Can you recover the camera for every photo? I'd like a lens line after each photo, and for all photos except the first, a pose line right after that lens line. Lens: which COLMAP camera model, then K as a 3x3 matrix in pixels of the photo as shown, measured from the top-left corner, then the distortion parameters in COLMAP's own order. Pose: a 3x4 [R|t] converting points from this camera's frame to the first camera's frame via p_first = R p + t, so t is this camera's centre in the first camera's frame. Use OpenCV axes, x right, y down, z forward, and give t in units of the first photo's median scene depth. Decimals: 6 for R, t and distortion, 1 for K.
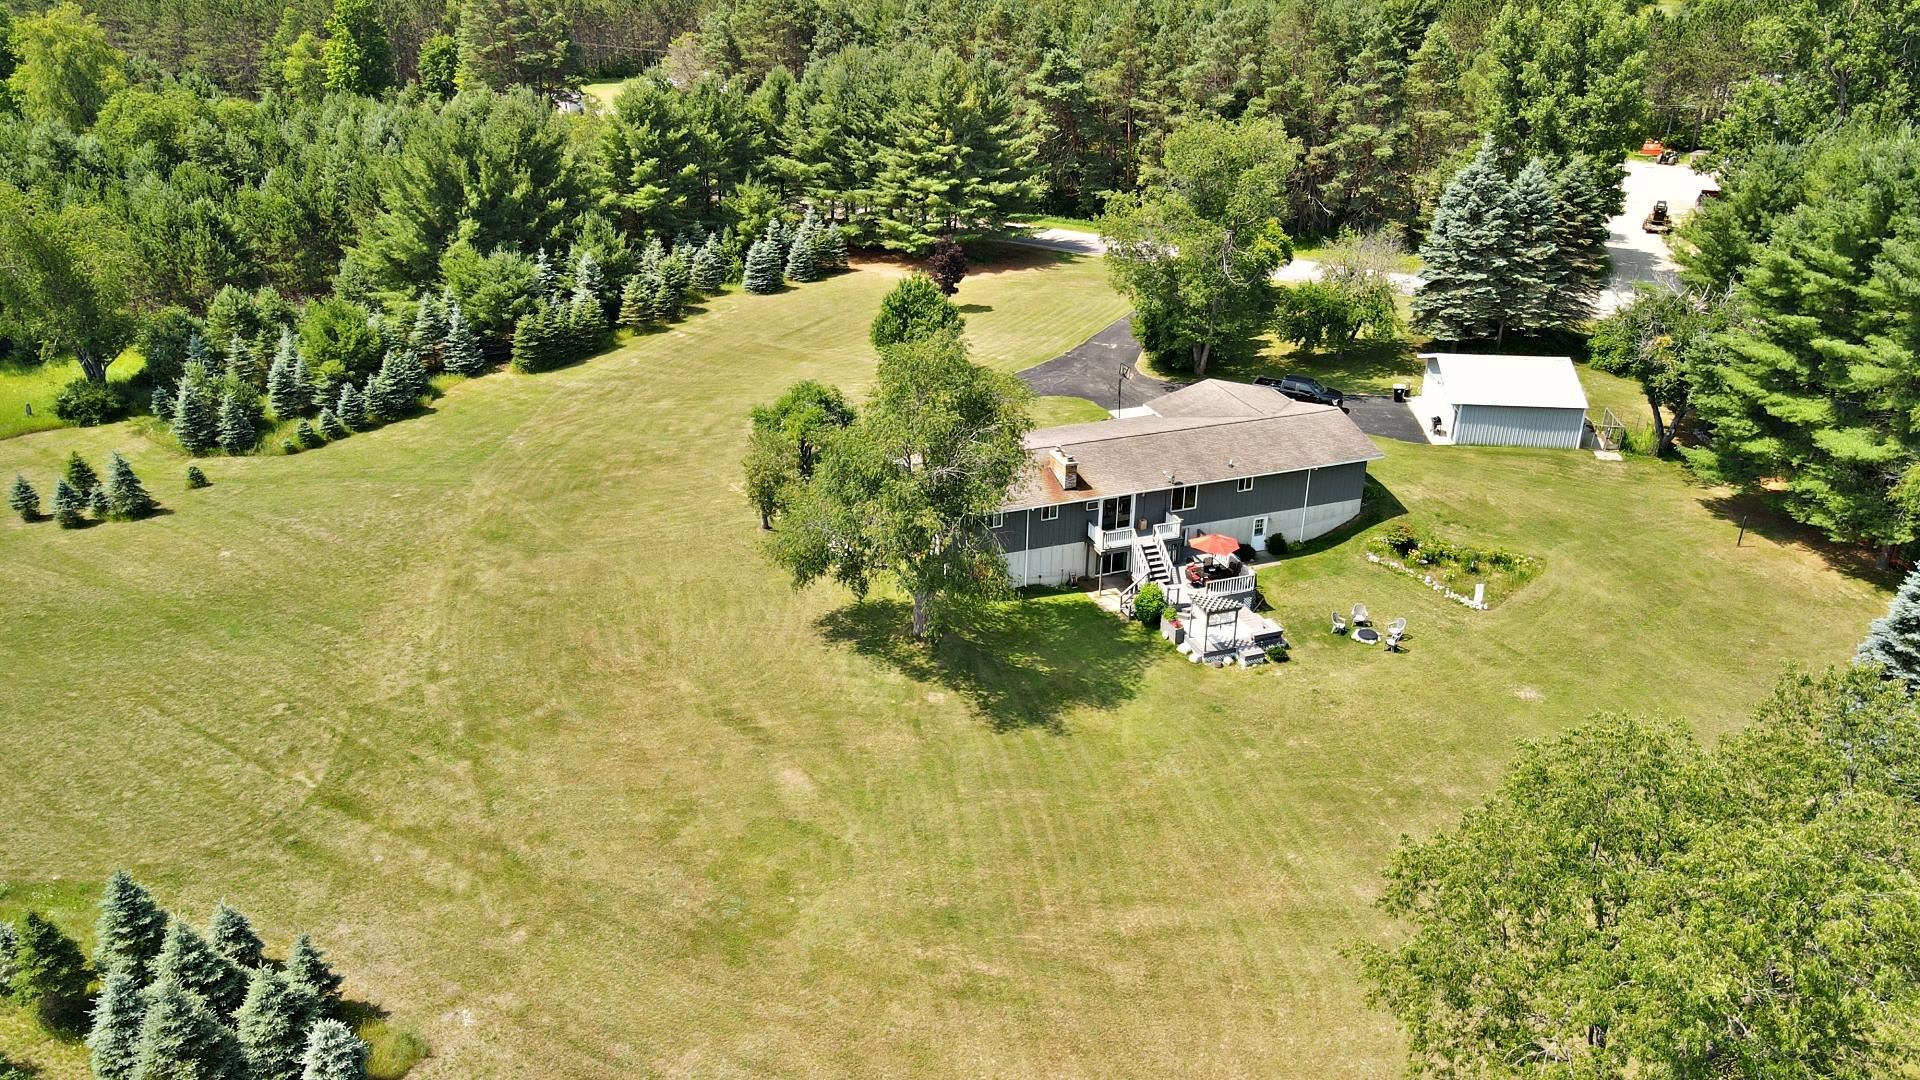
lens RADIAL K [[1426.6, 0, 960.0], [0, 1426.6, 540.0], [0, 0, 1]] dist [-0.009694, 0.057277]
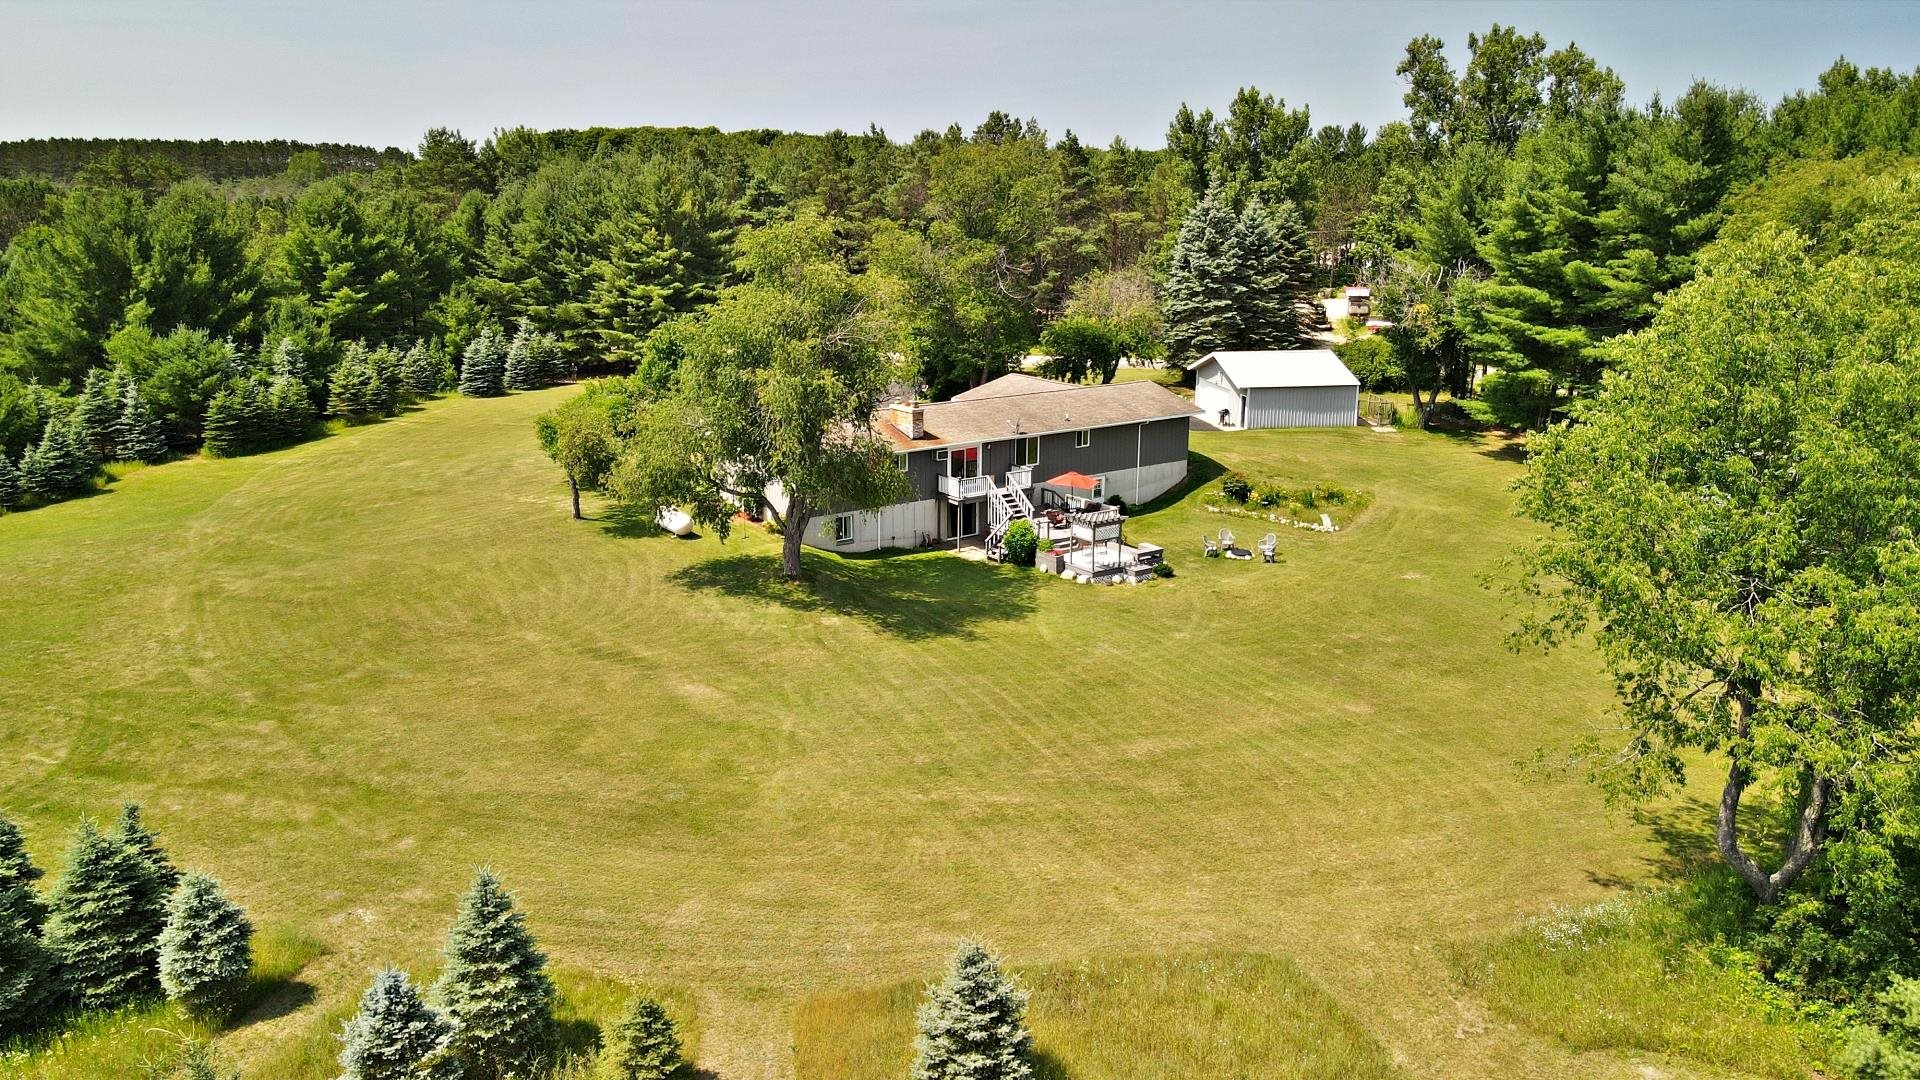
lens RADIAL K [[1417.0, 0, 960.0], [0, 1417.0, 540.0], [0, 0, 1]] dist [0.001423, 0.031928]
pose [[0.964526, -0.071381, 0.254155, -0.099569], [0.116951, 0.978658, -0.168971, 0.137095], [-0.236670, 0.192700, 0.952289, 0.083867]]
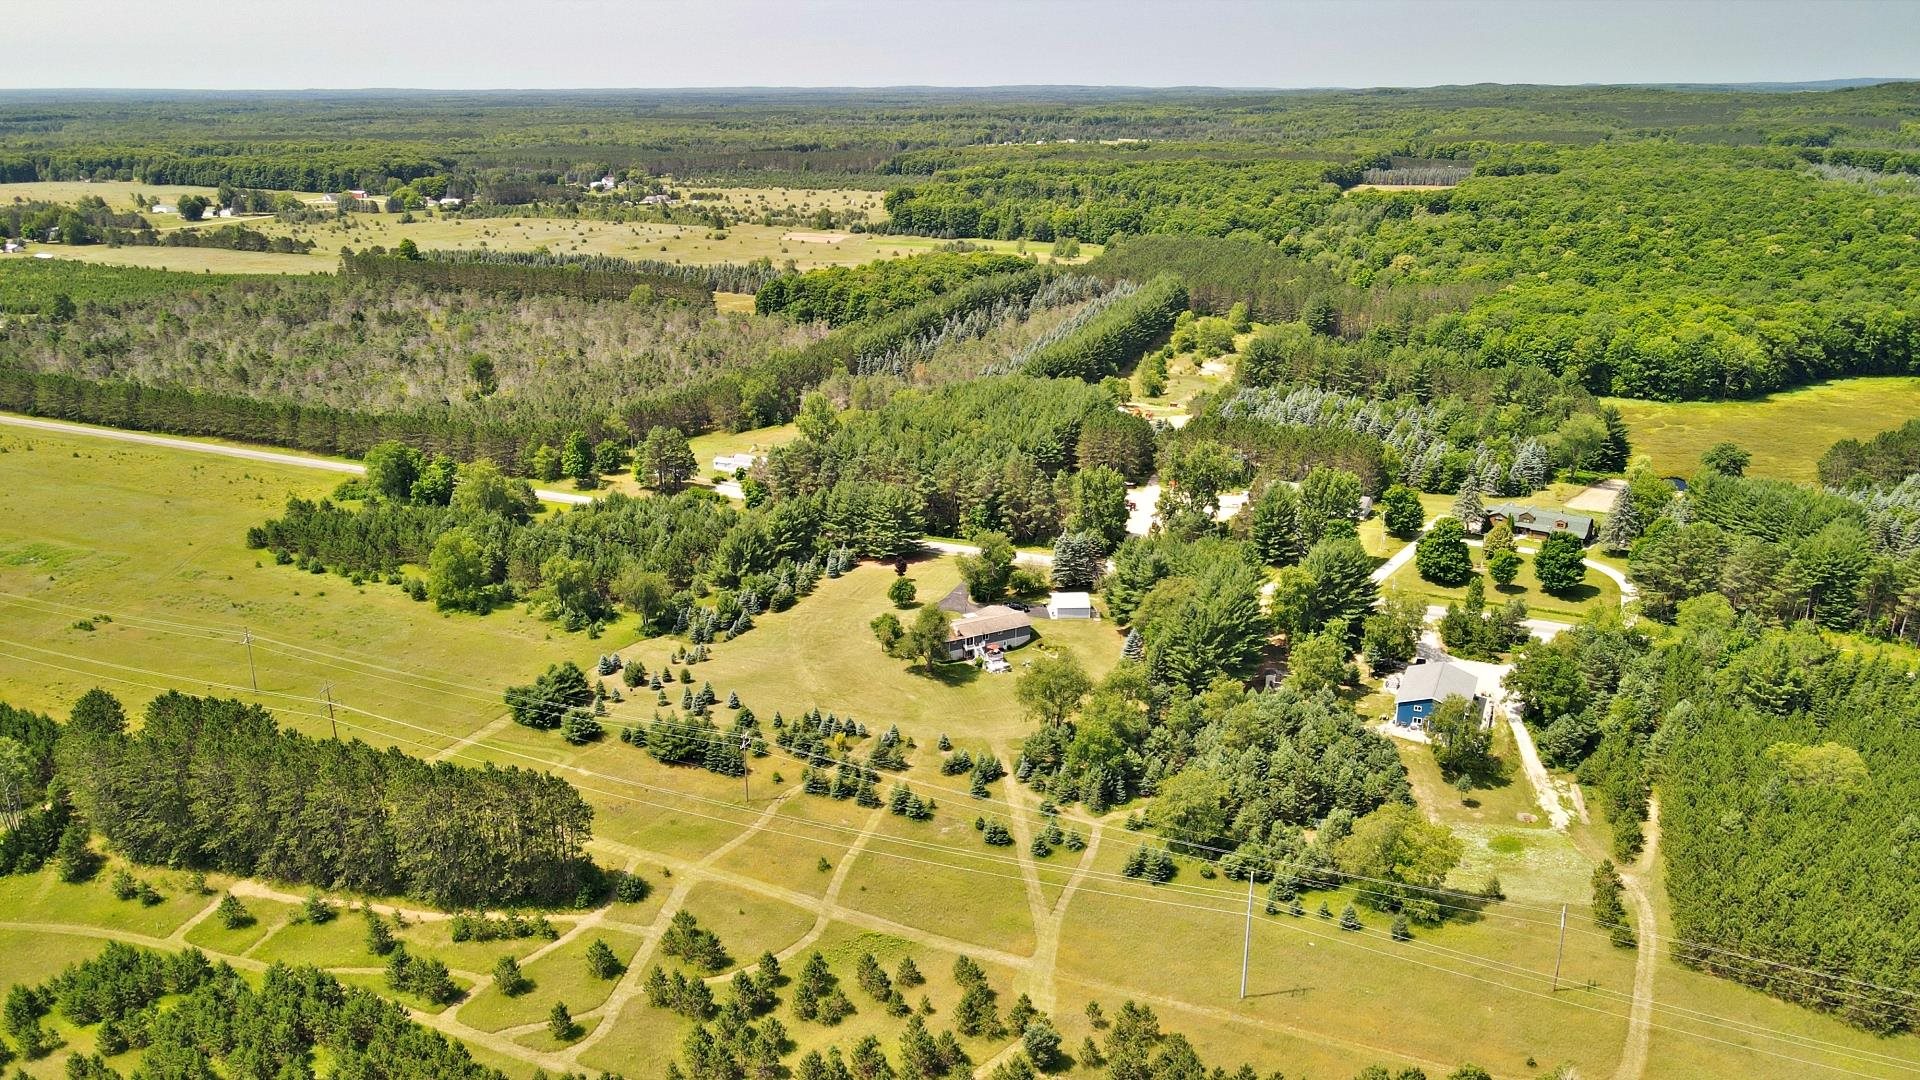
lens RADIAL K [[1417.0, 0, 960.0], [0, 1417.0, 540.0], [0, 0, 1]] dist [0.001423, 0.031928]
pose [[0.988643, -0.053266, 0.140524, -0.349841], [0.070317, 0.990364, -0.119310, 0.129806], [-0.132815, 0.127836, 0.982862, -2.238350]]
